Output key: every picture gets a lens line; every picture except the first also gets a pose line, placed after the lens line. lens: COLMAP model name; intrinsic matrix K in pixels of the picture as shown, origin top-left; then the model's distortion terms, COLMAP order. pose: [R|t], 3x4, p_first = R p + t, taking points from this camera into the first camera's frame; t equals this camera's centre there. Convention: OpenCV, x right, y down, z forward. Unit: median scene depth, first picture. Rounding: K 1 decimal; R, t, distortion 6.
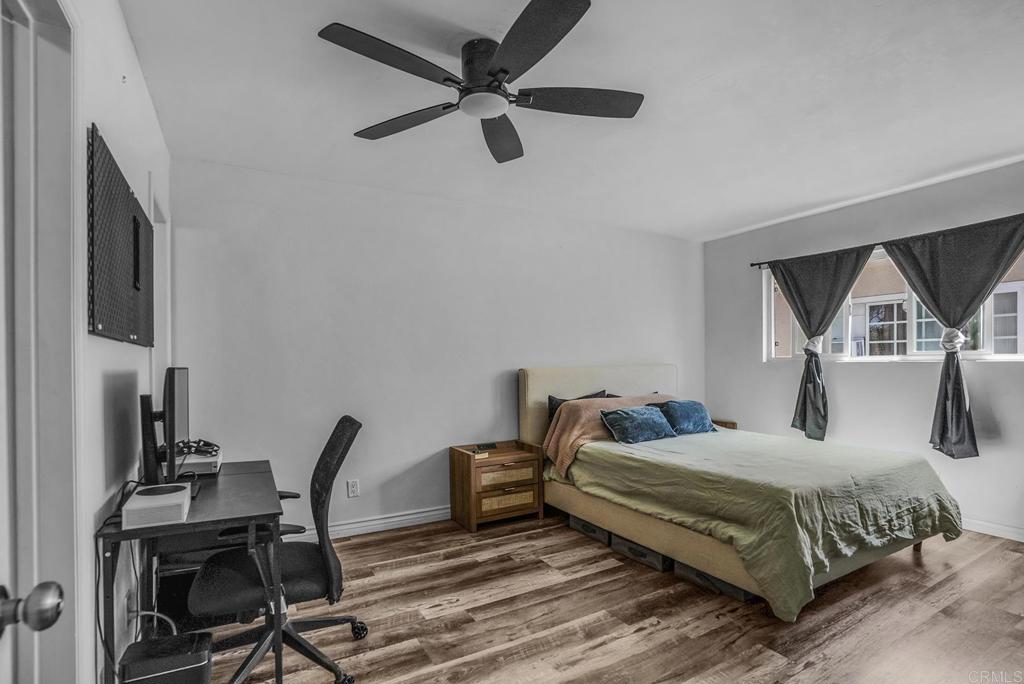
lens RADIAL K [[489.4, 0, 511.1], [0, 489.4, 376.1], [0, 0, 1]] dist [-0.049723, 0.000849]
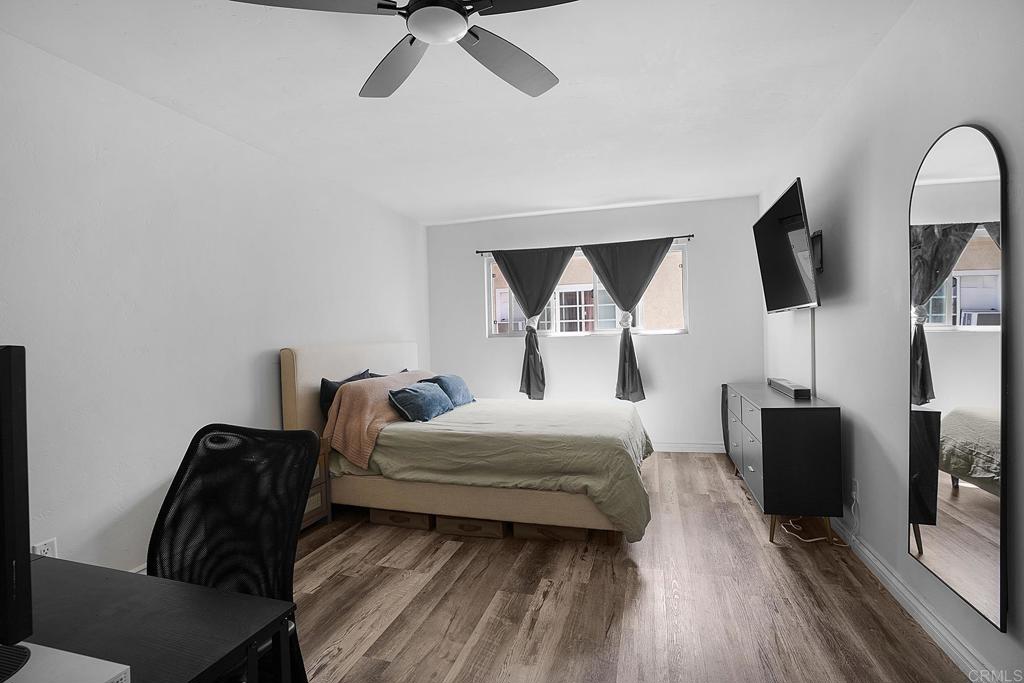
lens RADIAL K [[474.9, 0, 514.6], [0, 474.9, 346.3], [0, 0, 1]] dist [-0.063021, 0.000419]
pose [[0.716715, -0.019703, 0.697088, -0.292934], [0.034158, 0.999393, -0.006872, 0.001482], [-0.696529, 0.028736, 0.716953, 0.200397]]
